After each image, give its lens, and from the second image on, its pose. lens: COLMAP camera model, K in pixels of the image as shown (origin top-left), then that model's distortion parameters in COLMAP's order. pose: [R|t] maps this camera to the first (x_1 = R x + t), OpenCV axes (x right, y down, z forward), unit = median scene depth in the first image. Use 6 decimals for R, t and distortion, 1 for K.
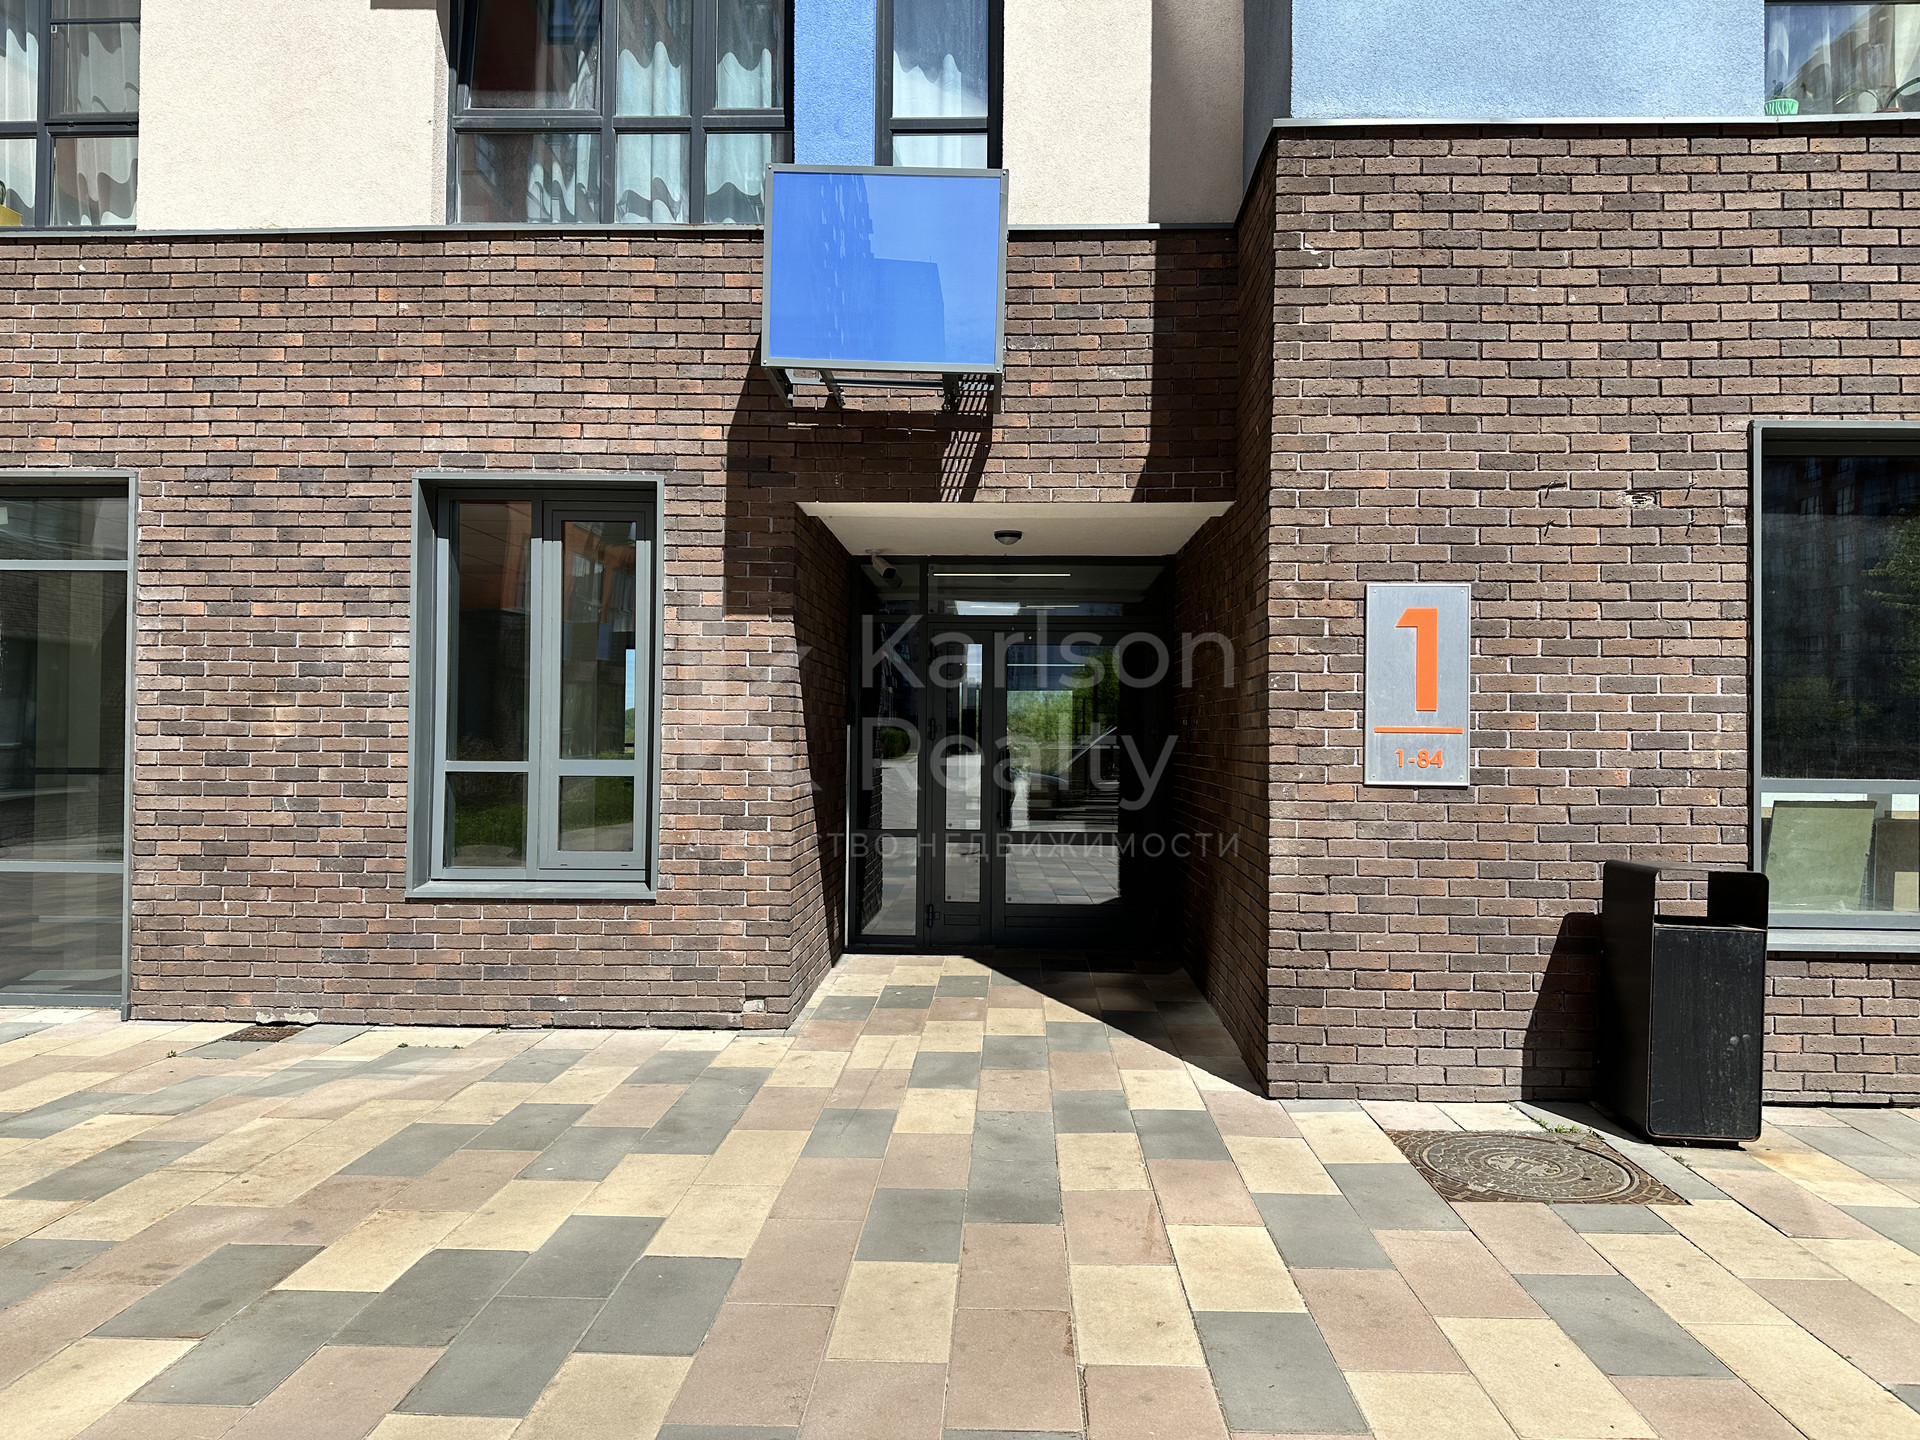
lens RADIAL K [[1332.8, 0, 957.2], [0, 1332.8, 730.2], [0, 0, 1]] dist [0.048461, -0.051616]
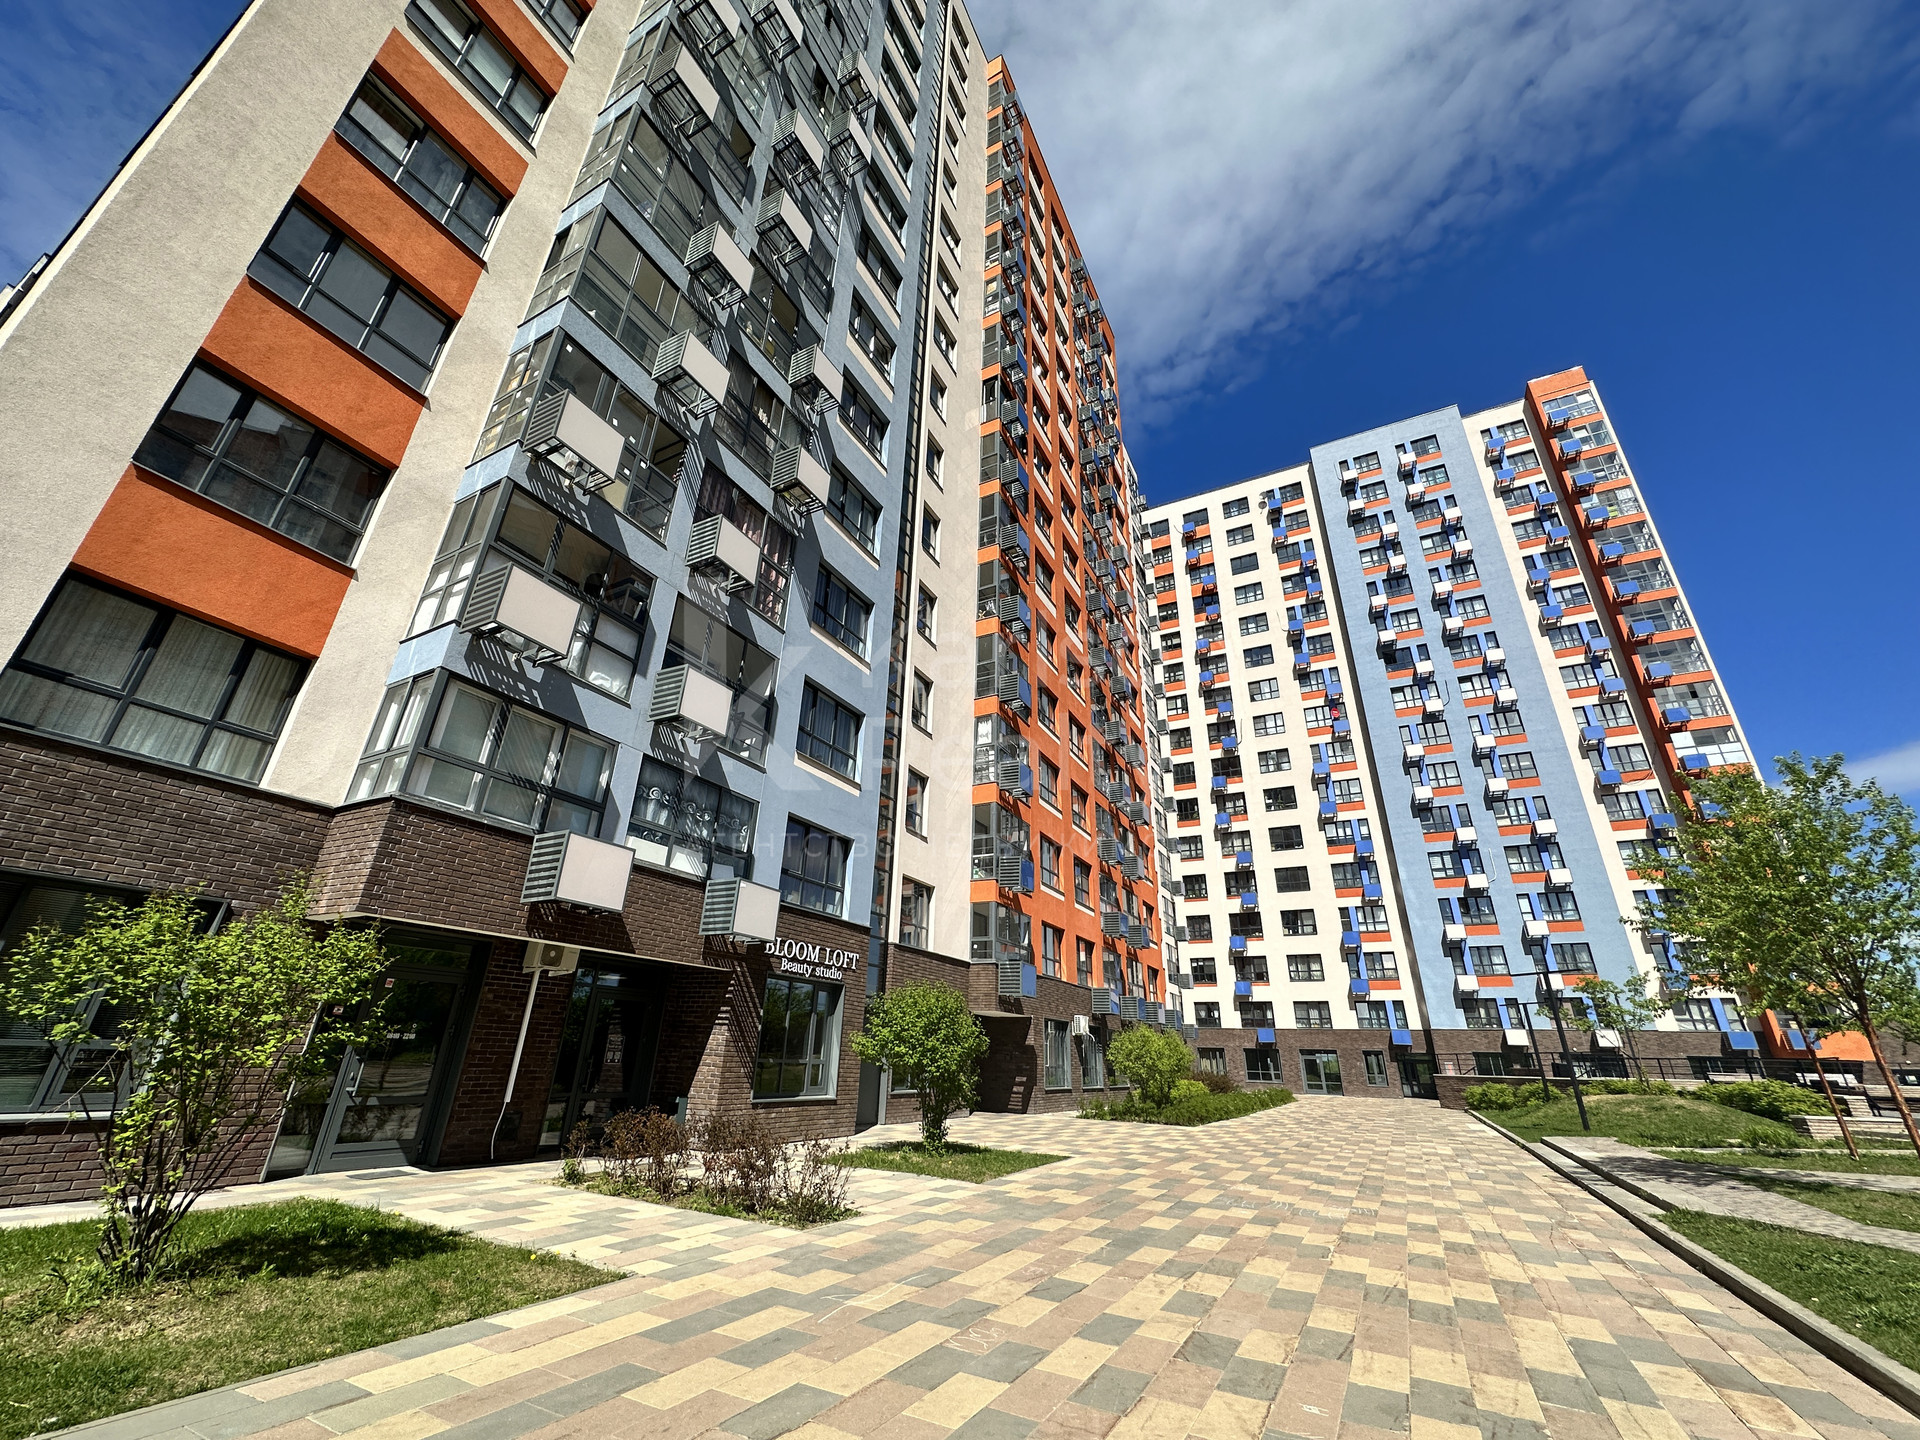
lens RADIAL K [[776.1, 0, 955.5], [0, 776.1, 714.4], [0, 0, 1]] dist [-0.001780, 0.000388]
pose [[0.904257, -0.157417, -0.396912, -0.470150], [-0.015732, 0.916647, -0.399389, -0.110721], [0.426699, 0.367394, 0.826408, -8.081693]]
